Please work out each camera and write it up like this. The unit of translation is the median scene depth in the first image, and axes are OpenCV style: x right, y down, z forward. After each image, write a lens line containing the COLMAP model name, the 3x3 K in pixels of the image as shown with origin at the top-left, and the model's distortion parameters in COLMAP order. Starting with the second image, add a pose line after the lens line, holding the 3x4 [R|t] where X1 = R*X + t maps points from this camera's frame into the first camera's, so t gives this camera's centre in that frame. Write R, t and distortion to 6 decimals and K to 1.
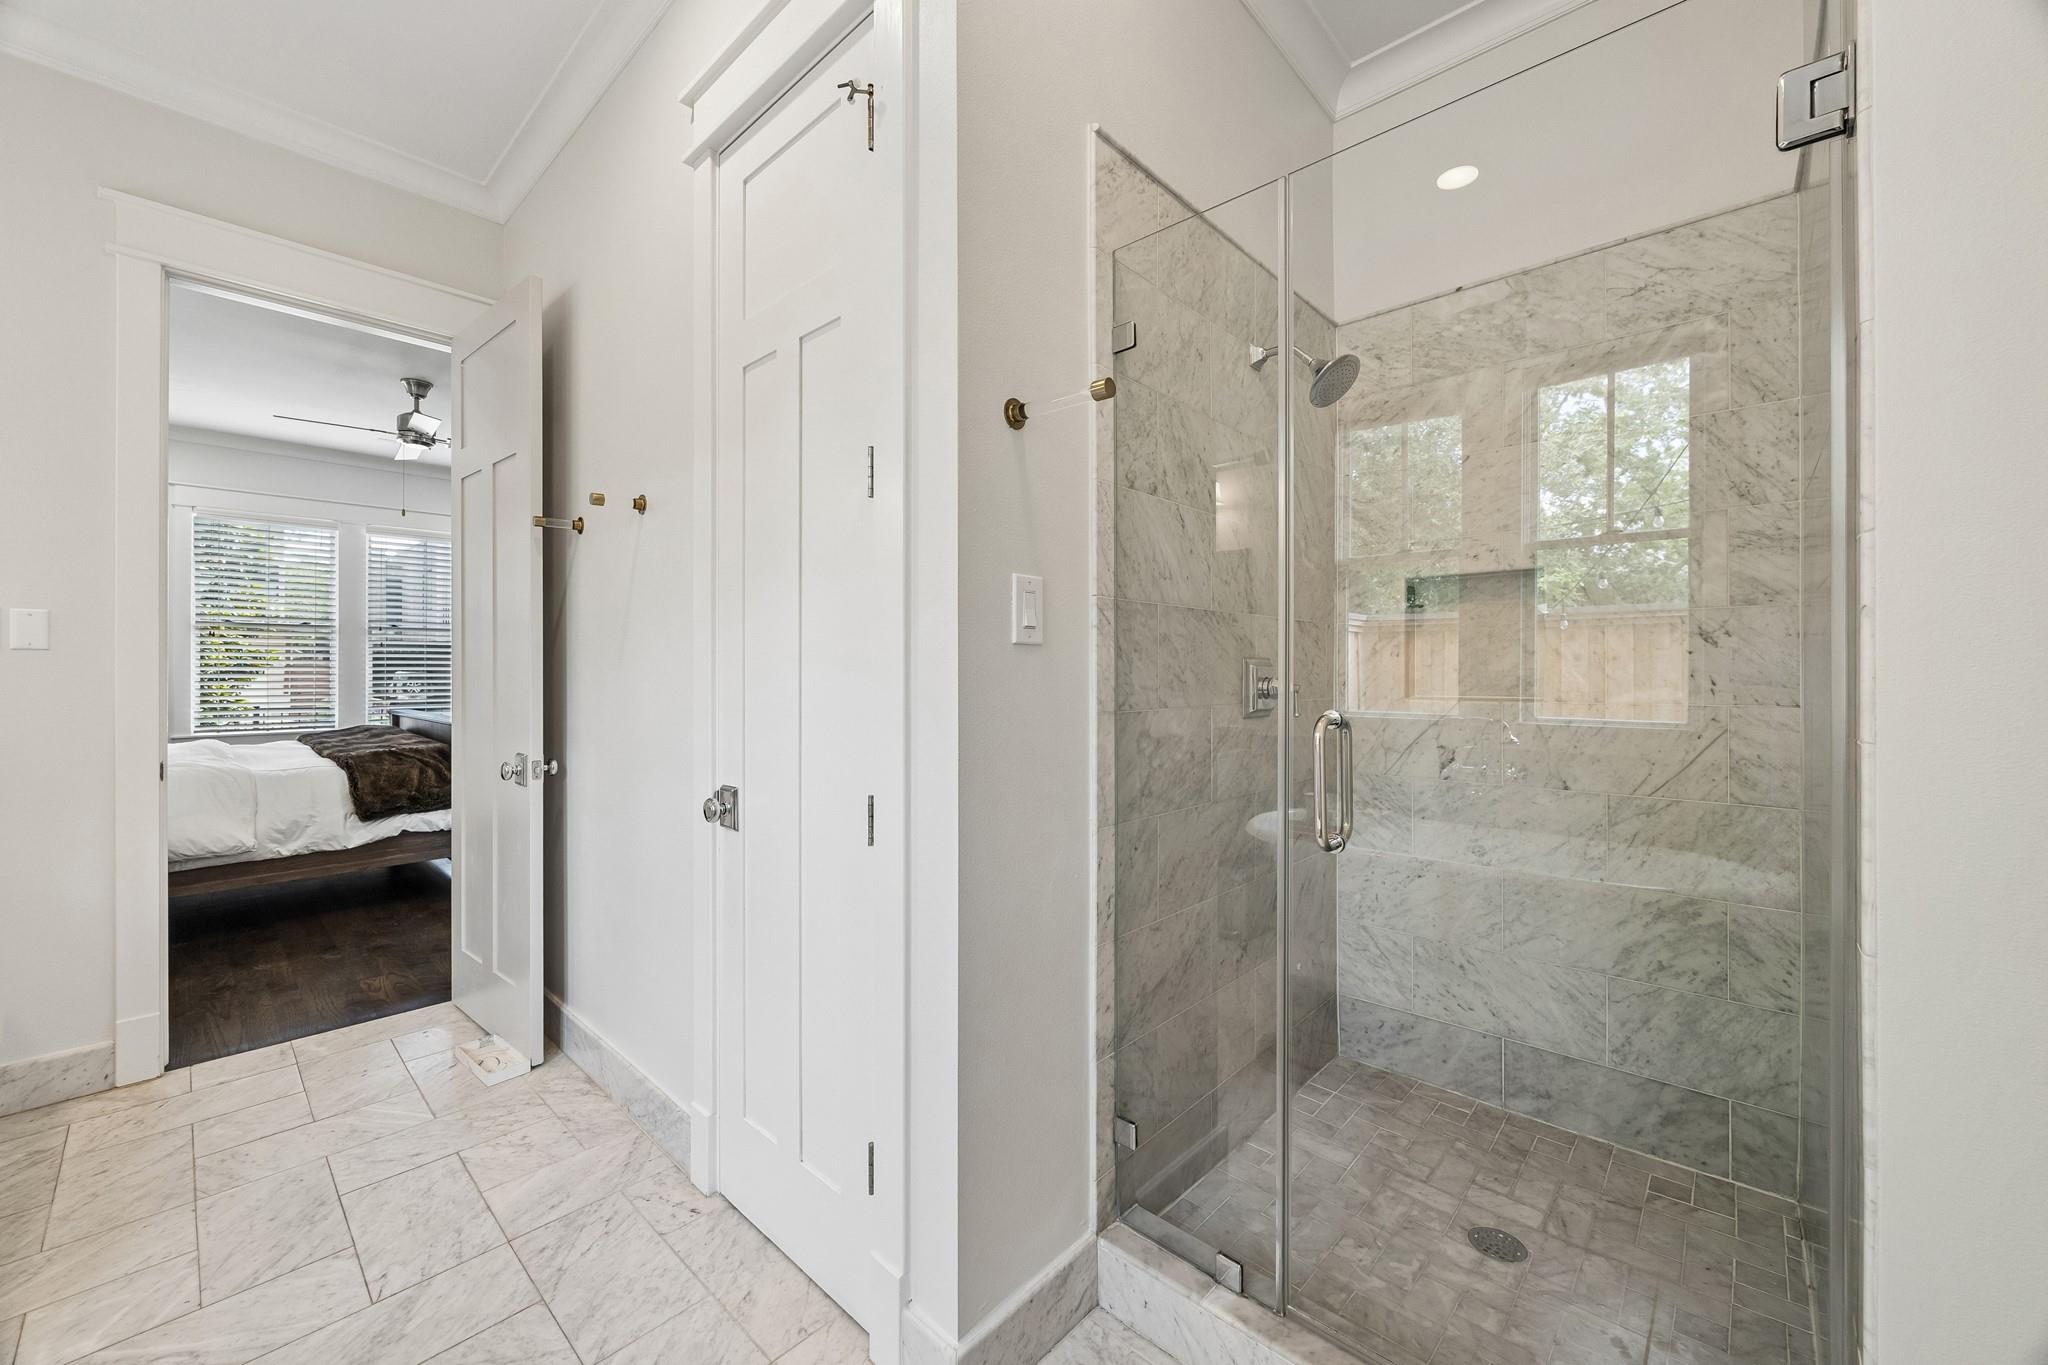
lens RADIAL K [[790.2, 0, 1024.0], [0, 790.2, 682.5], [0, 0, 1]] dist [-0.000465, -0.000030]
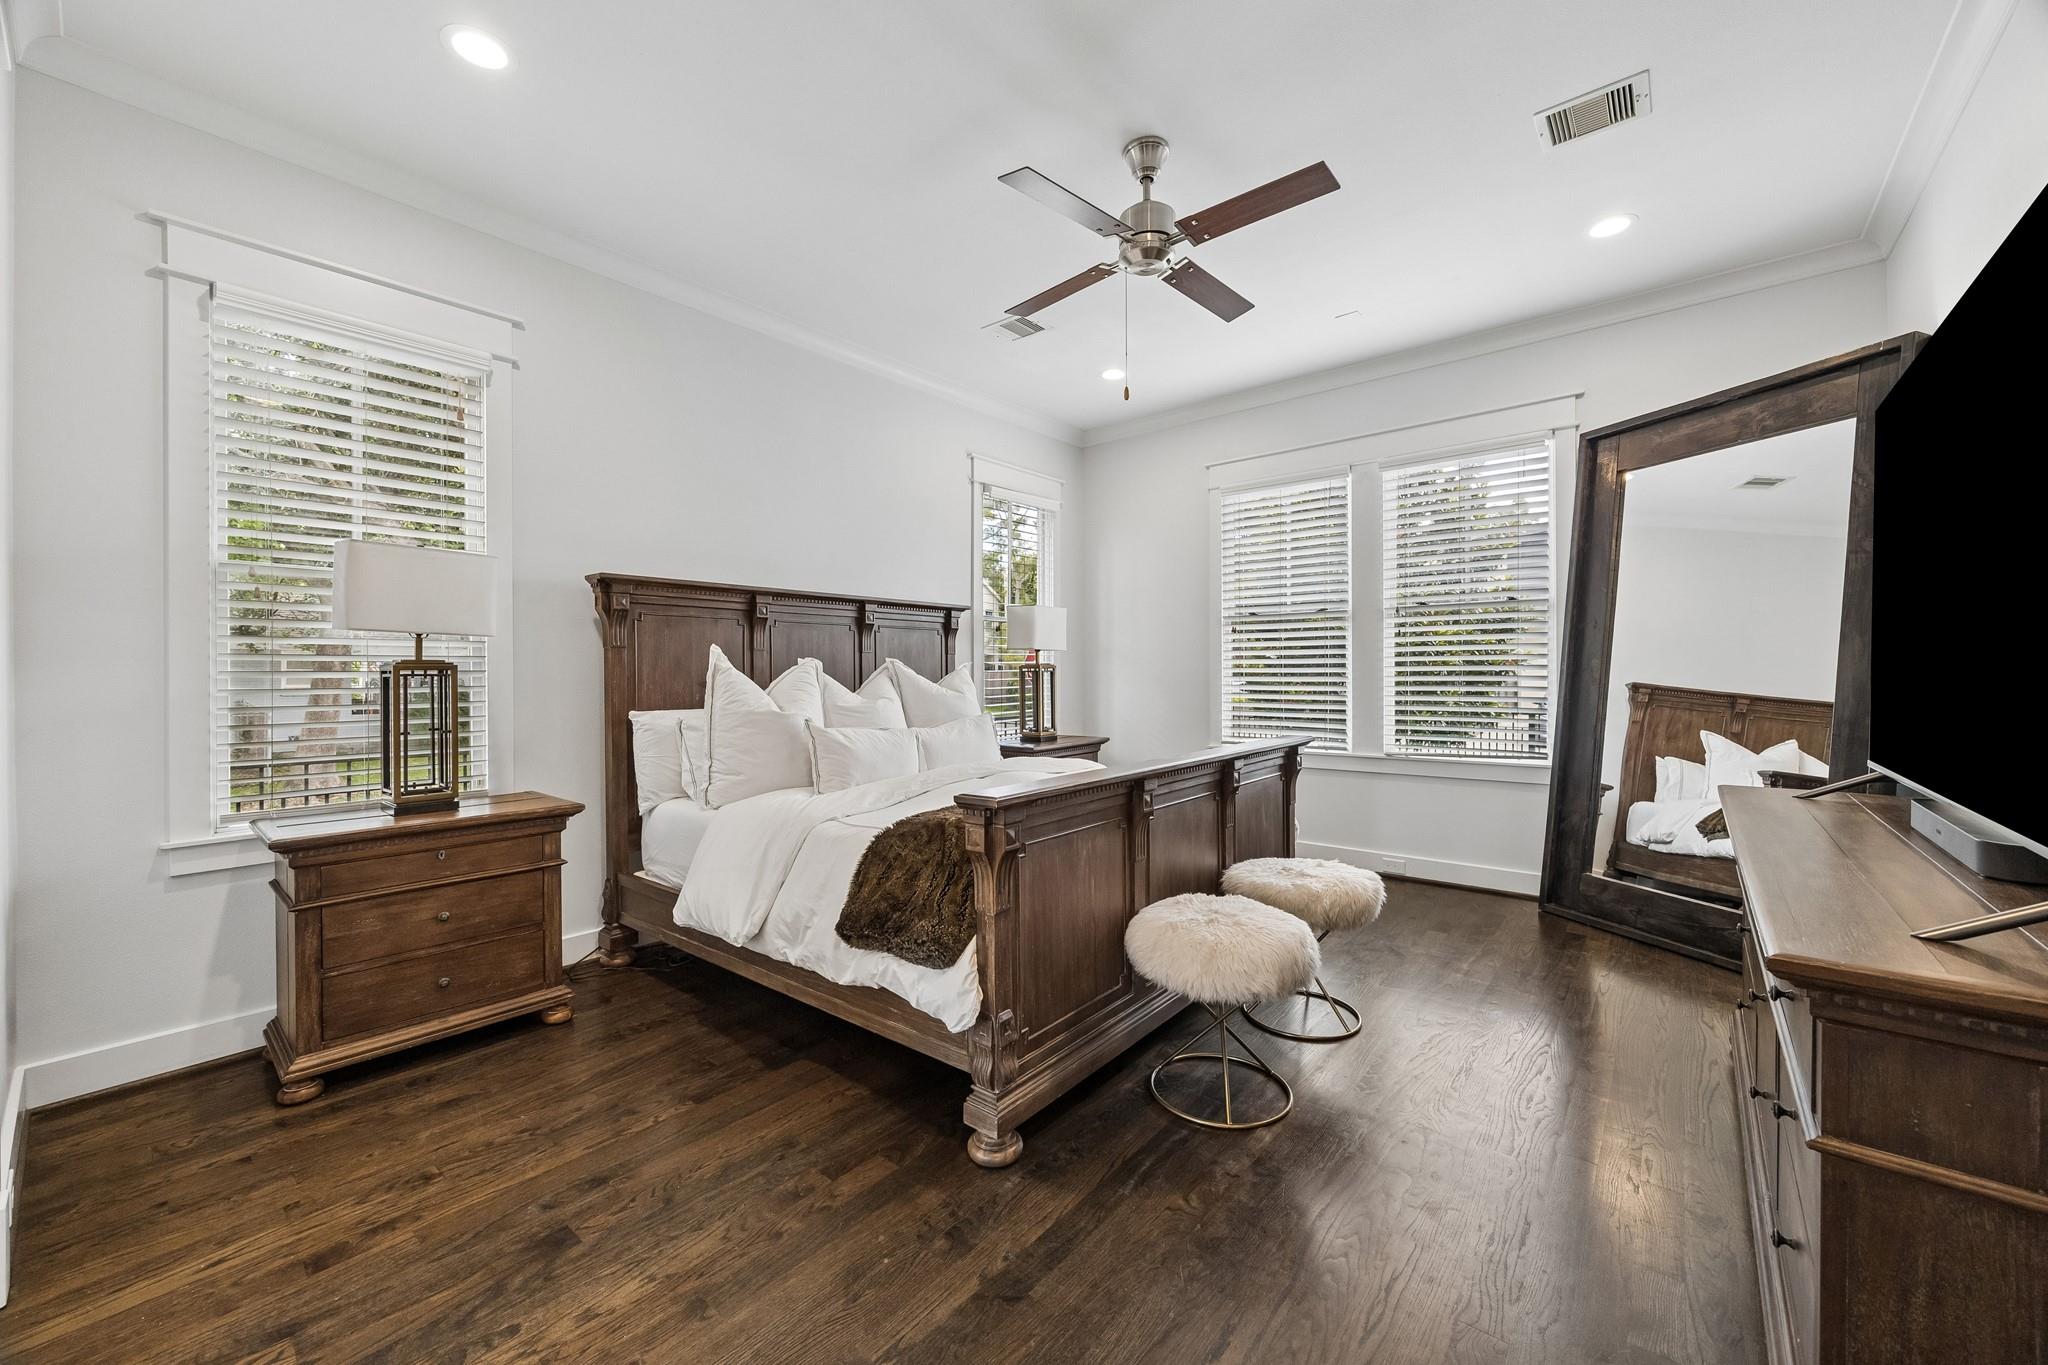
lens RADIAL K [[790.2, 0, 1024.0], [0, 790.2, 682.5], [0, 0, 1]] dist [-0.000465, -0.000030]
pose [[0.055152, 0.002987, -0.998473, -0.218658], [-0.001899, 0.999994, 0.002887, -0.009379], [0.998476, 0.001737, 0.055158, 0.885322]]
